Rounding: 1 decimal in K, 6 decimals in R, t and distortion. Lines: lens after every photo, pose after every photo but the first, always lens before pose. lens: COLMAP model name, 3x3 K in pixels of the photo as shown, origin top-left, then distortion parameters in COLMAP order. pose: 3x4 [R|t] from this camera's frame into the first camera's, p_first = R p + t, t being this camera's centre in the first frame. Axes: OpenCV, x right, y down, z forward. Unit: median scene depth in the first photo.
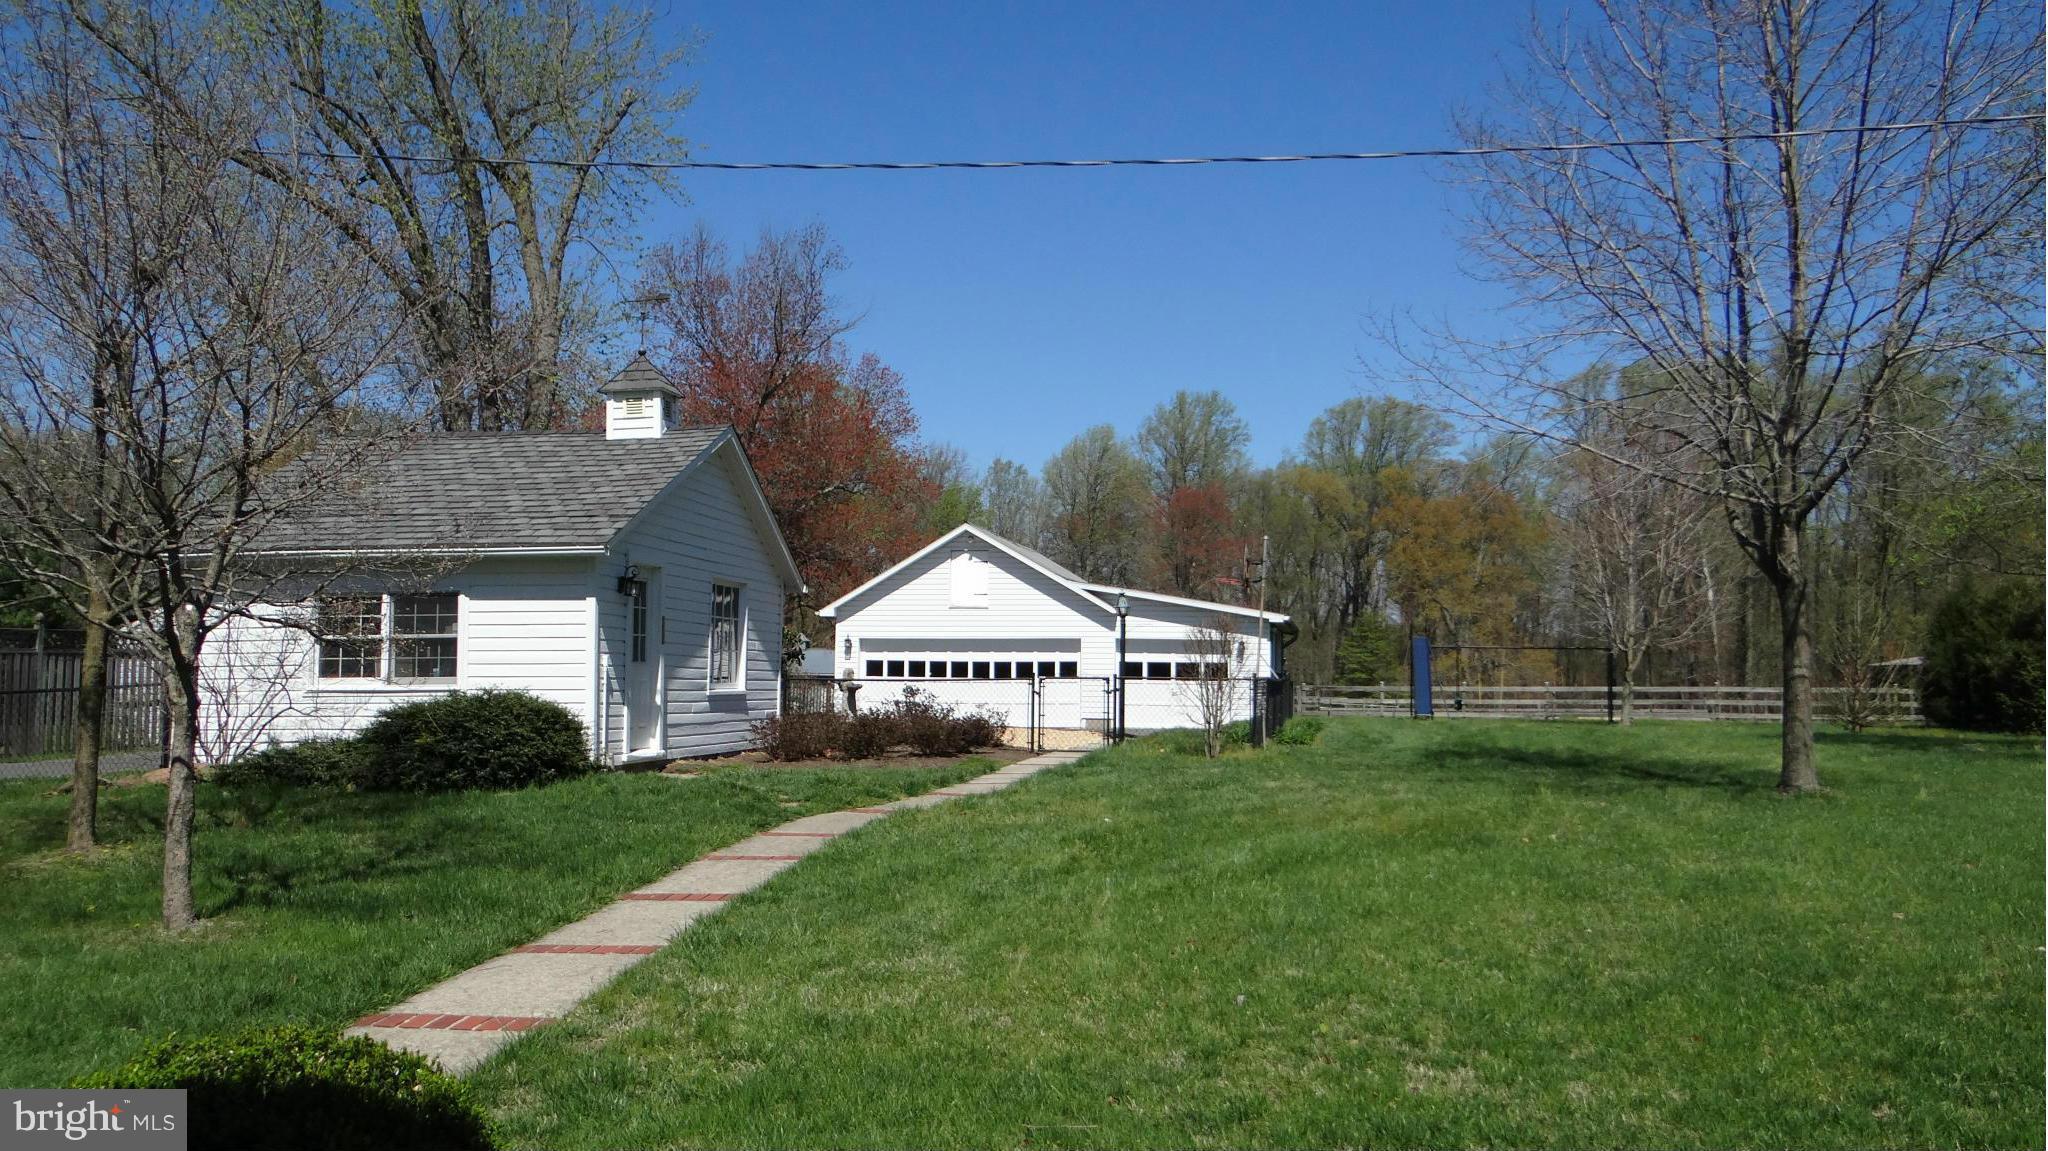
lens RADIAL K [[1583.4, 0, 1025.8], [0, 1583.4, 562.0], [0, 0, 1]] dist [-0.004488, -0.001581]
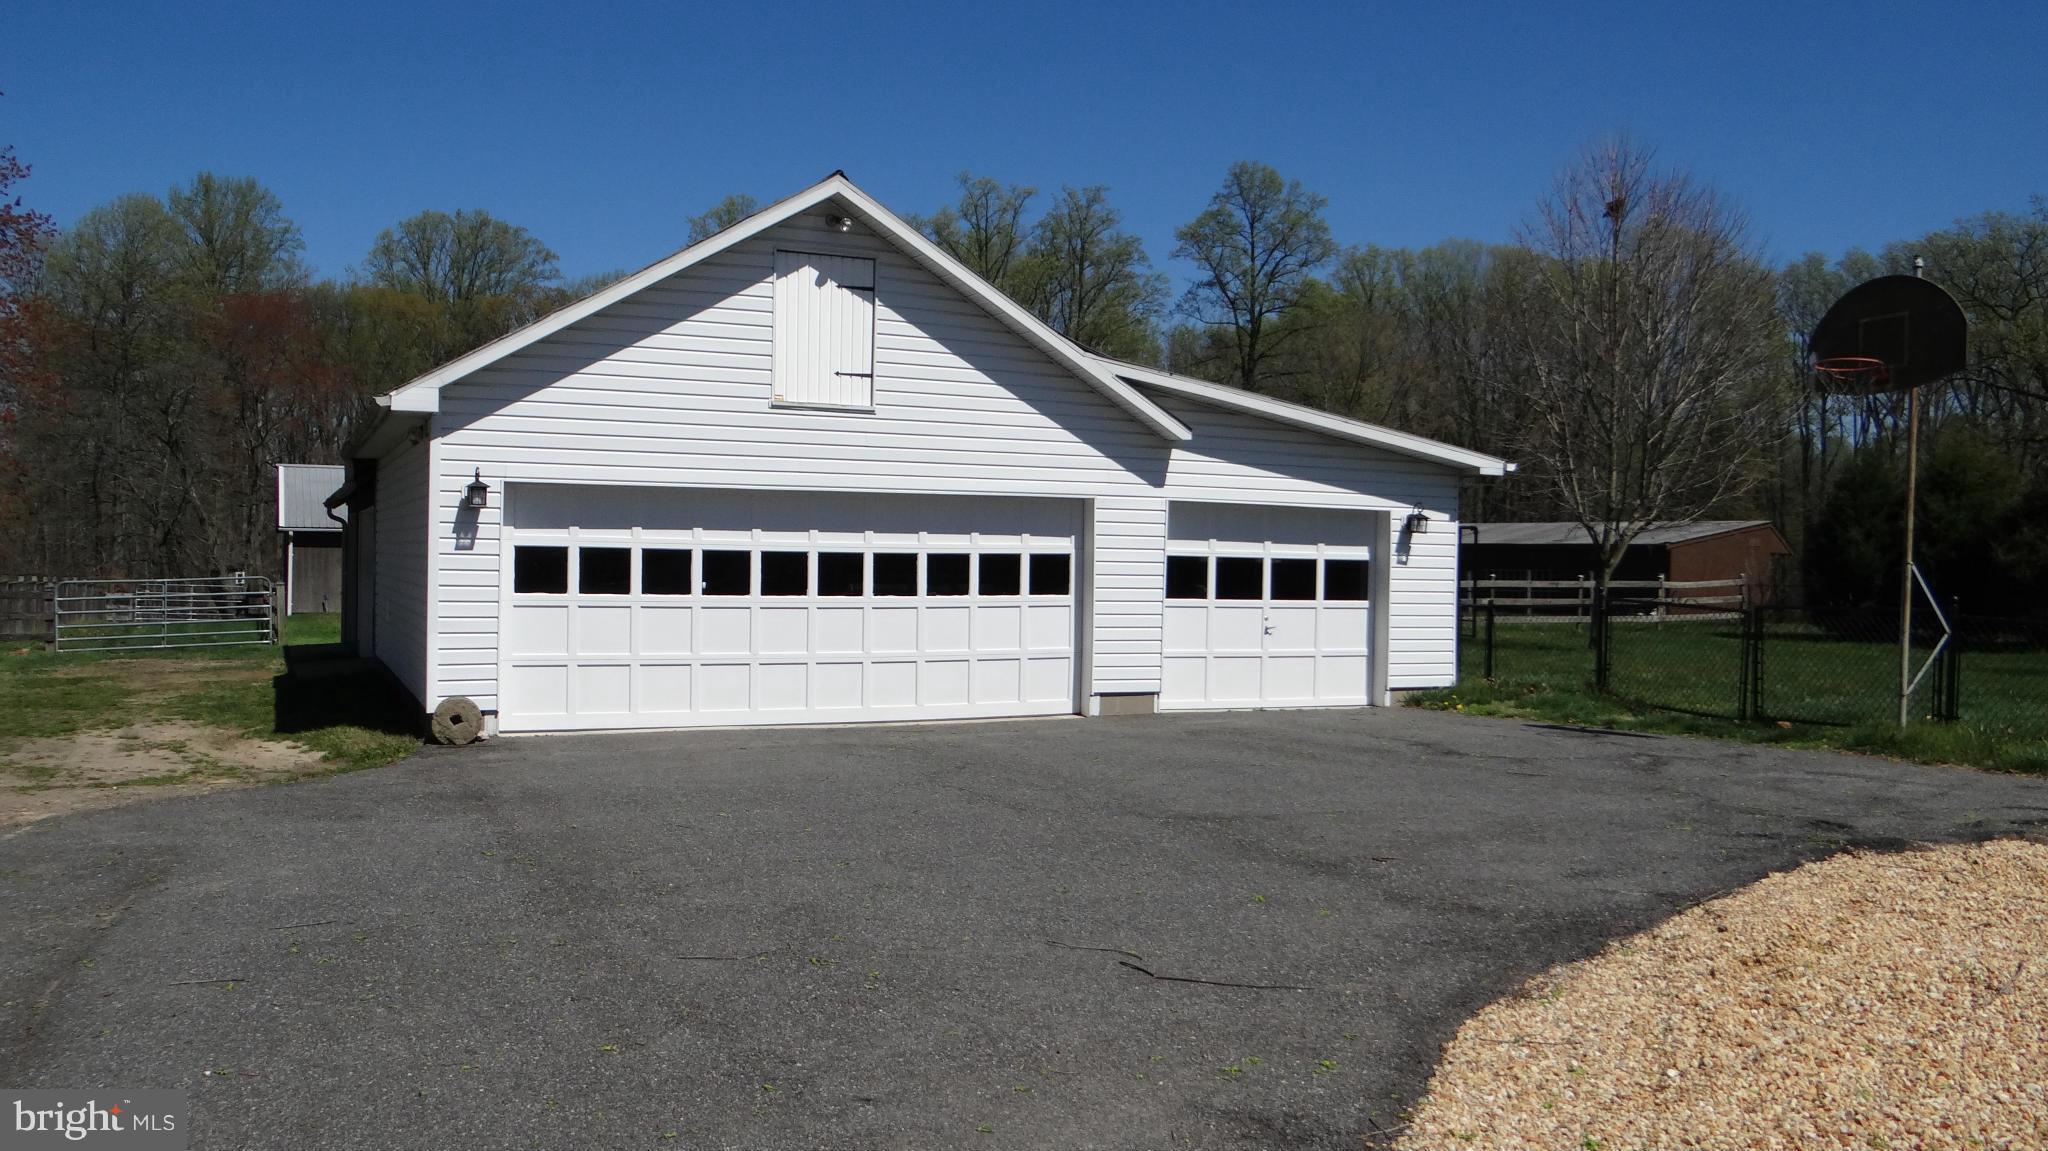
lens RADIAL K [[1583.4, 0, 1025.8], [0, 1583.4, 562.0], [0, 0, 1]] dist [-0.004488, -0.001581]
pose [[0.806787, -0.000796, 0.590842, -0.218134], [-0.052202, 0.995992, 0.072624, 0.035207], [-0.588532, -0.089436, 0.803512, 0.673793]]
